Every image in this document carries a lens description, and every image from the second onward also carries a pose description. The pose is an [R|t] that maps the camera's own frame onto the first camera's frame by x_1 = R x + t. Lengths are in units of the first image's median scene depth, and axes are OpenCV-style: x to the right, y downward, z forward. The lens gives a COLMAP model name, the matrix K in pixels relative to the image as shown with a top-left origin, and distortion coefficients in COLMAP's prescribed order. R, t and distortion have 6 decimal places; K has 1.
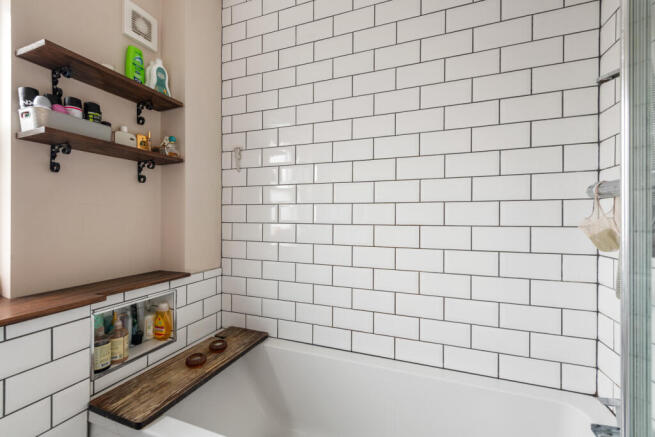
lens RADIAL K [[279.2, 0, 326.1], [0, 279.2, 218.1], [0, 0, 1]] dist [0.000203, -0.000344]
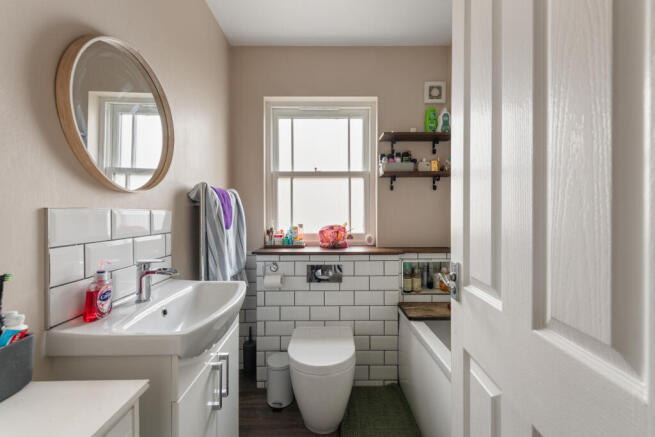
lens RADIAL K [[279.2, 0, 328.4], [0, 279.2, 214.9], [0, 0, 1]] dist [0.000203, -0.000344]
pose [[0.367963, 0.011478, -0.929770, 0.755594], [0.000854, 0.999919, 0.012682, -0.006762], [0.929840, -0.005461, 0.367923, -0.199233]]
